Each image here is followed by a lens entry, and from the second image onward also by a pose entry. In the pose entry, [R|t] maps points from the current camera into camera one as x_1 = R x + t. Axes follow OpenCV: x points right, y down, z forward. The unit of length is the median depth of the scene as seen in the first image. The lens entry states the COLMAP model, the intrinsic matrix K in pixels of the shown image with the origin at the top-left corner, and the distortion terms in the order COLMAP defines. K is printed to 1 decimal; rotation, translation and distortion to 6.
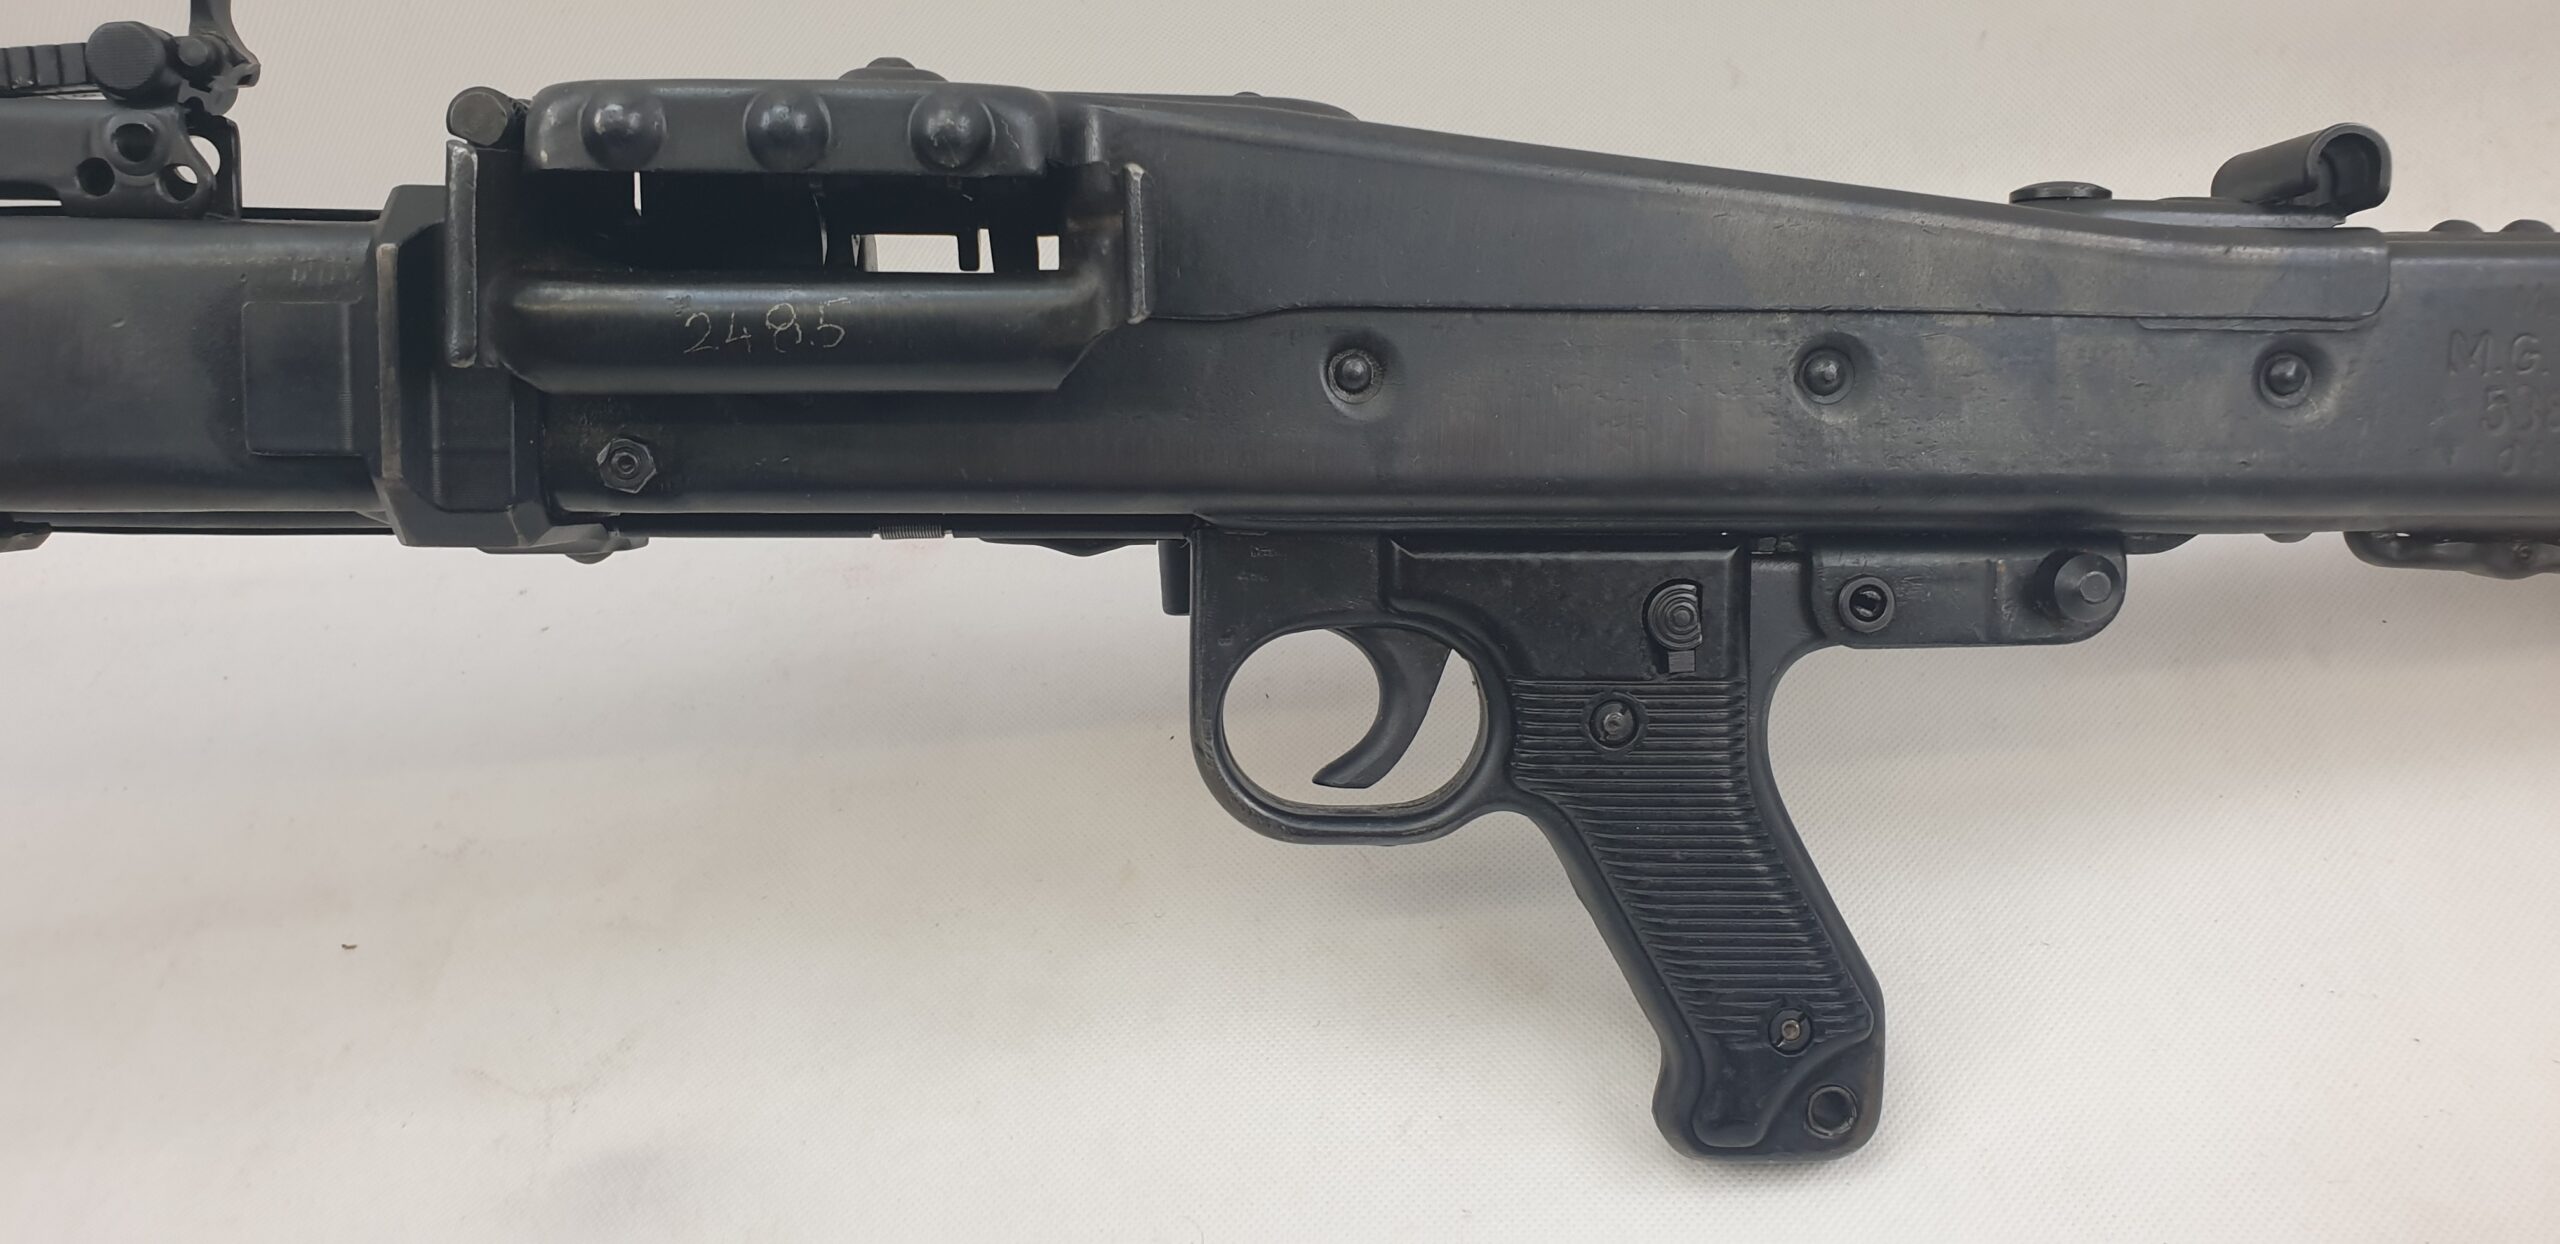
lens RADIAL K [[1943.1, 0, 1277.6], [0, 1943.1, 567.4], [0, 0, 1]] dist [0.002489, 0.001257]
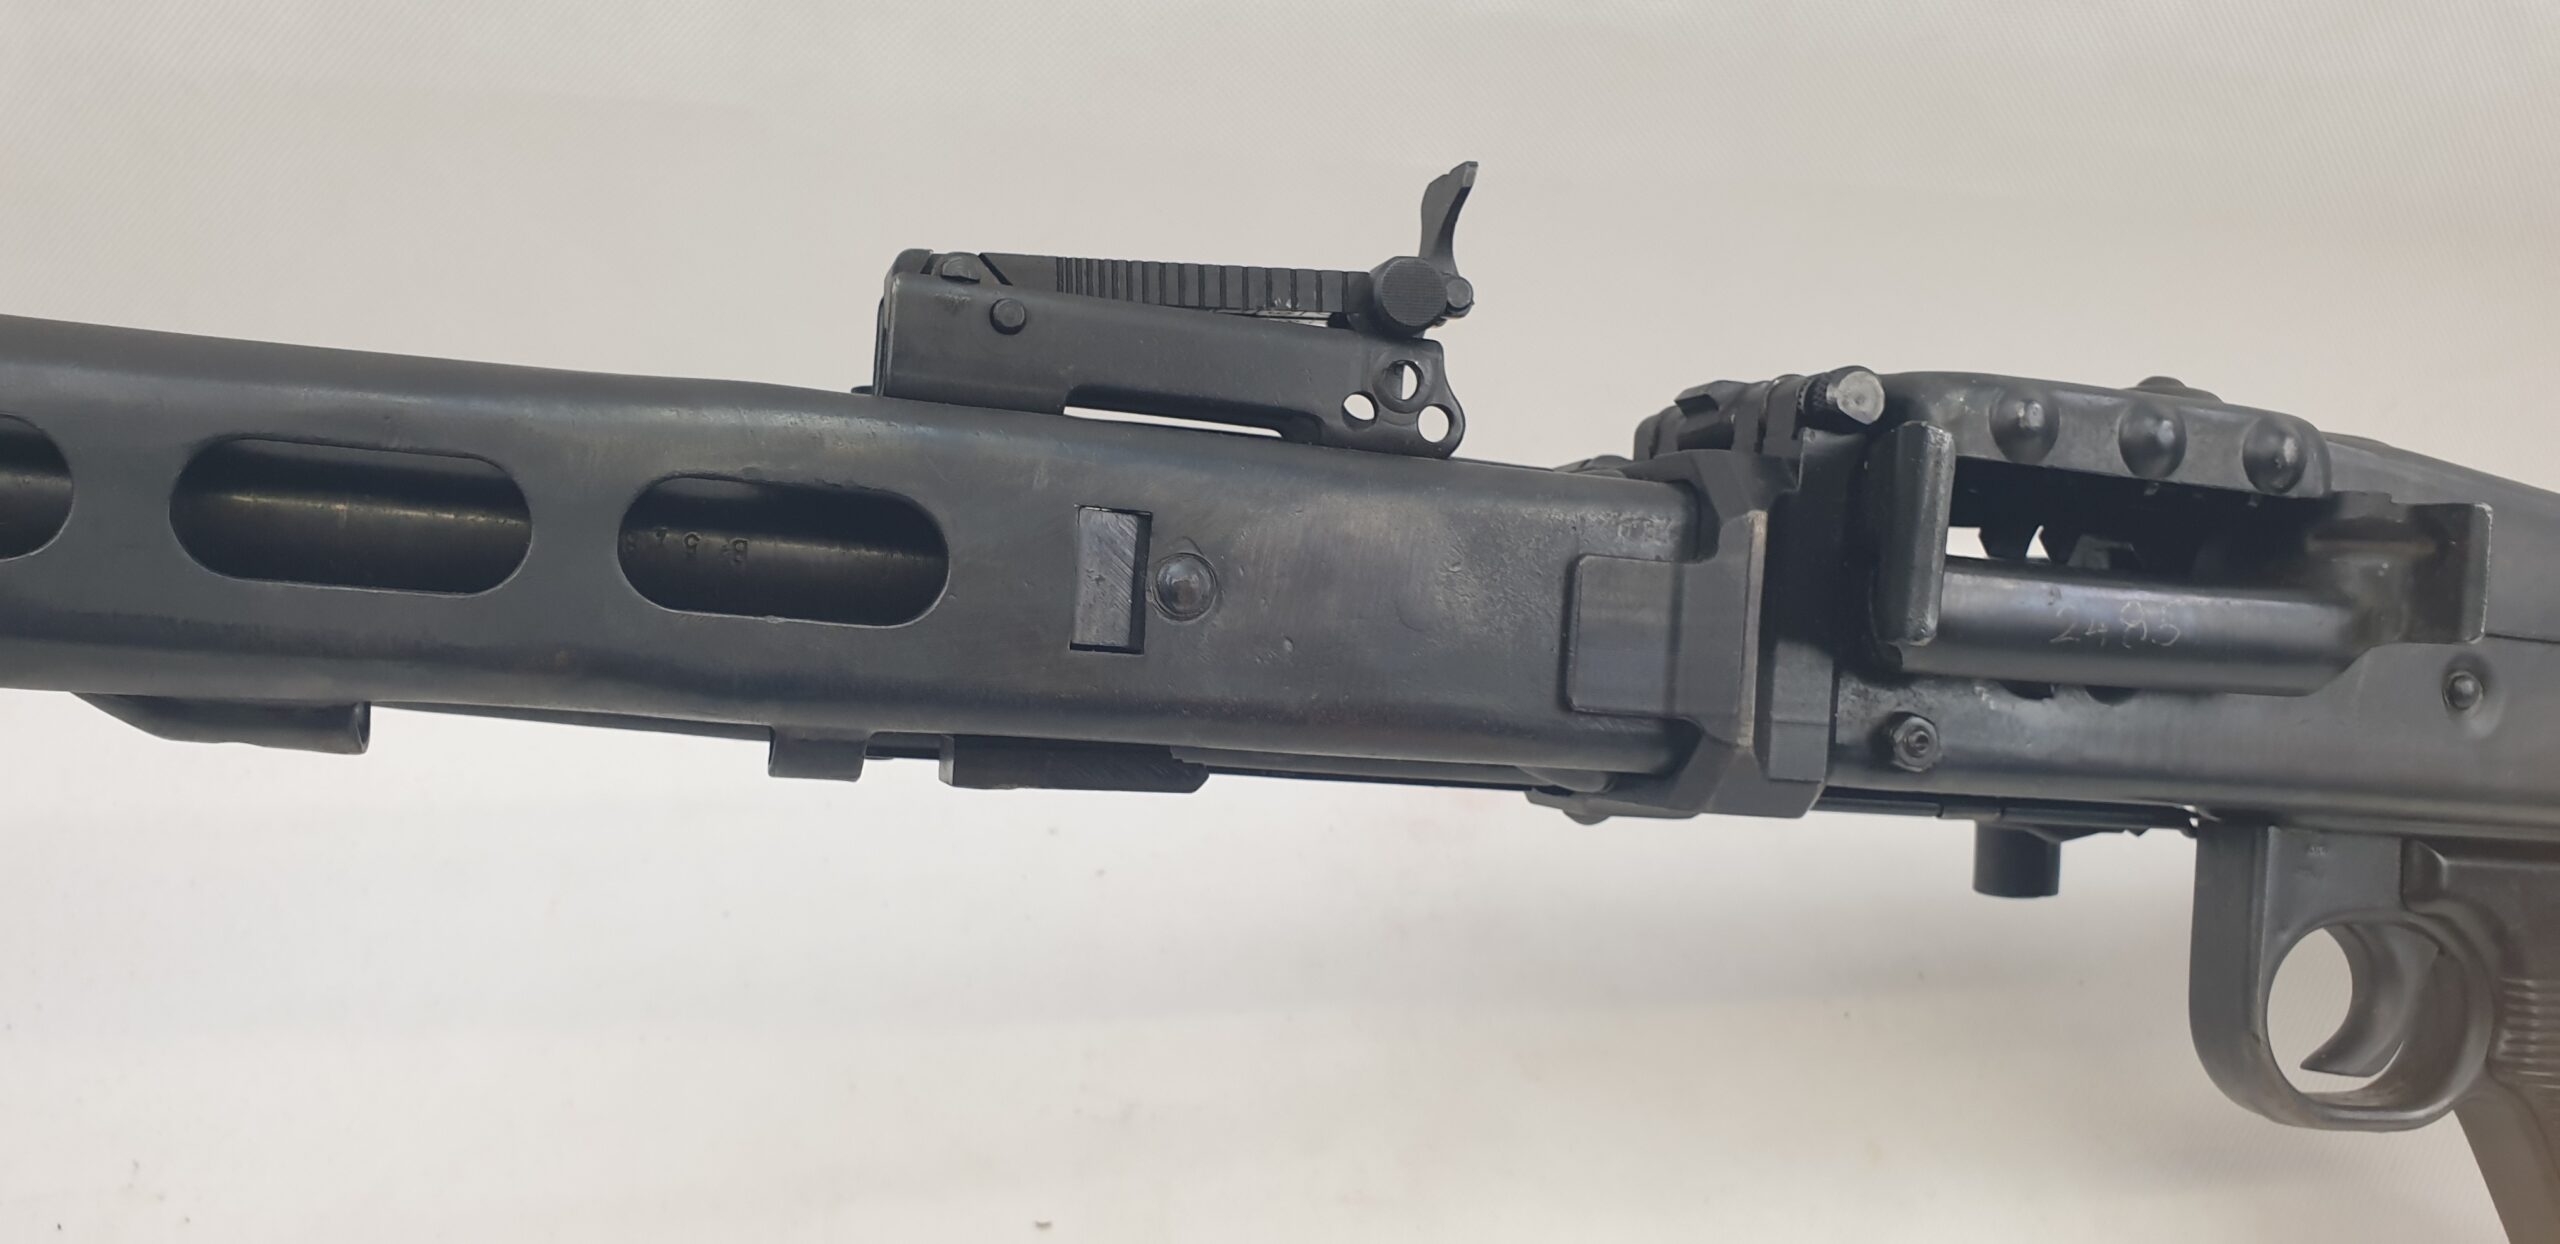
lens RADIAL K [[2084.9, 0, 1280.0], [0, 2084.9, 622.0], [0, 0, 1]] dist [-0.000539, -0.000027]
pose [[0.972528, 0.067347, 0.222829, -0.825665], [-0.049235, 0.995089, -0.085868, -0.006219], [-0.227518, 0.072538, 0.971068, 0.017759]]
